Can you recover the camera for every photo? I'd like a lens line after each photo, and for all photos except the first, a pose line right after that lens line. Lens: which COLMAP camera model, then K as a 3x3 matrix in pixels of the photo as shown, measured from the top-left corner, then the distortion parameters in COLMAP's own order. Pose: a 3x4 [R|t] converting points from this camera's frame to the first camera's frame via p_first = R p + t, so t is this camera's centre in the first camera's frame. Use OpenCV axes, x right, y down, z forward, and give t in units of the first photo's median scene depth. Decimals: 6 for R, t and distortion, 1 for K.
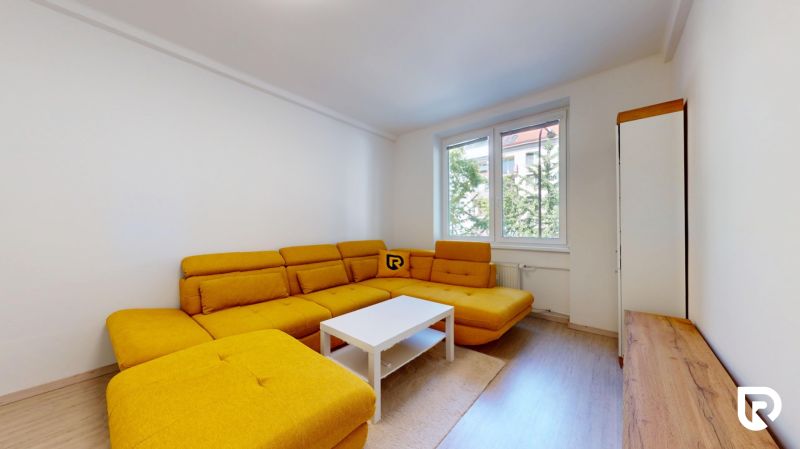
lens RADIAL K [[253.3, 0, 398.8], [0, 253.3, 225.8], [0, 0, 1]] dist [-0.000124, 0.000061]
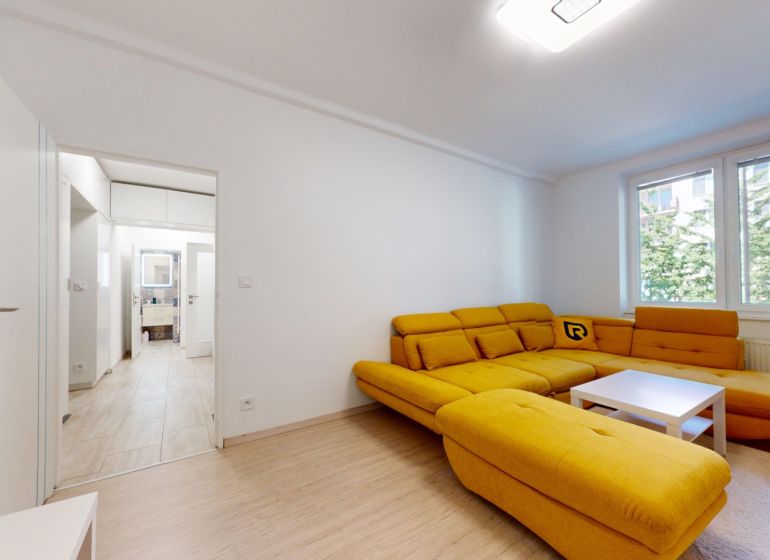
lens RADIAL K [[315.2, 0, 382.1], [0, 315.2, 283.5], [0, 0, 1]] dist [0.012015, -0.000123]
pose [[0.960449, 0.004919, -0.278414, -0.346618], [-0.007654, 0.999933, -0.008737, 0.000768], [0.278352, 0.010522, 0.960421, -0.186210]]
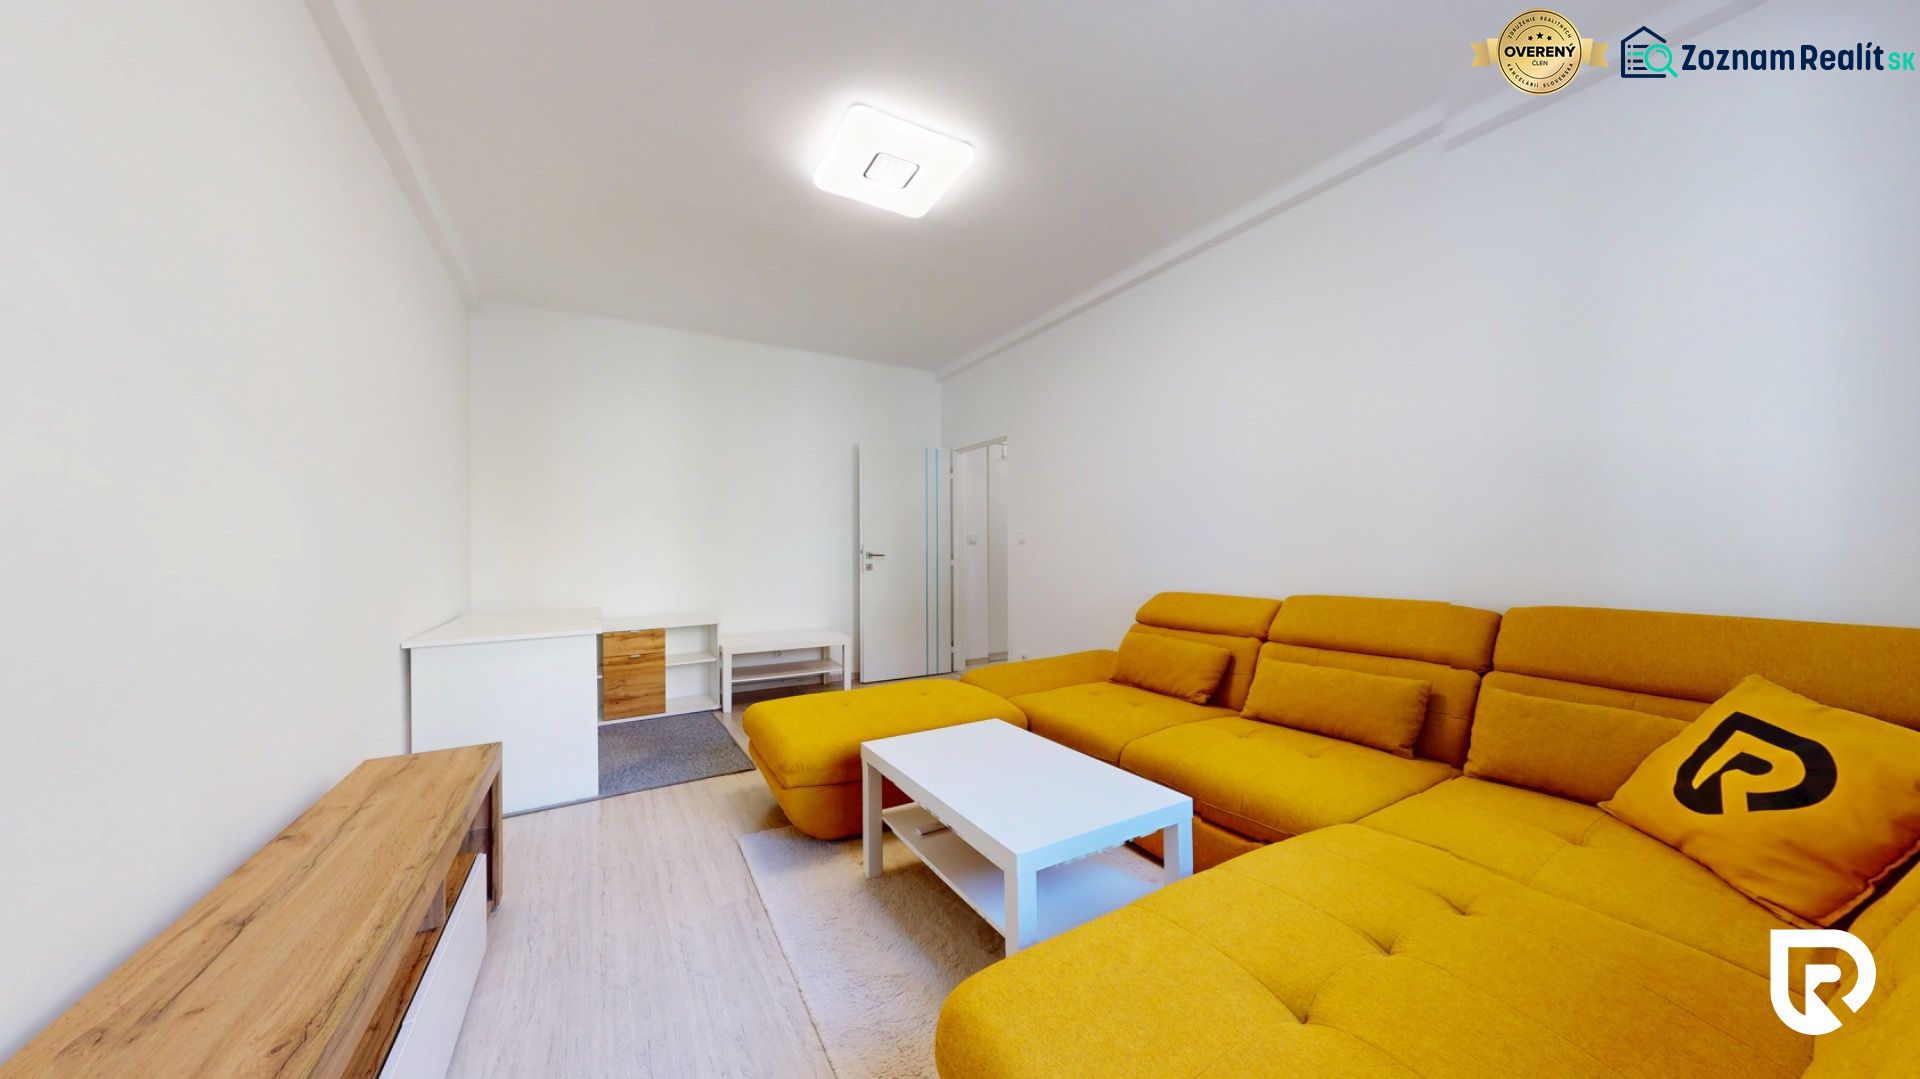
lens RADIAL K [[607.9, 0, 957.1], [0, 607.9, 542.6], [0, 0, 1]] dist [-0.000124, 0.000061]
pose [[-0.320855, -0.004362, -0.947118, 0.474654], [0.007717, 0.999944, -0.007220, 0.010445], [0.947097, -0.009626, -0.320804, 0.697328]]
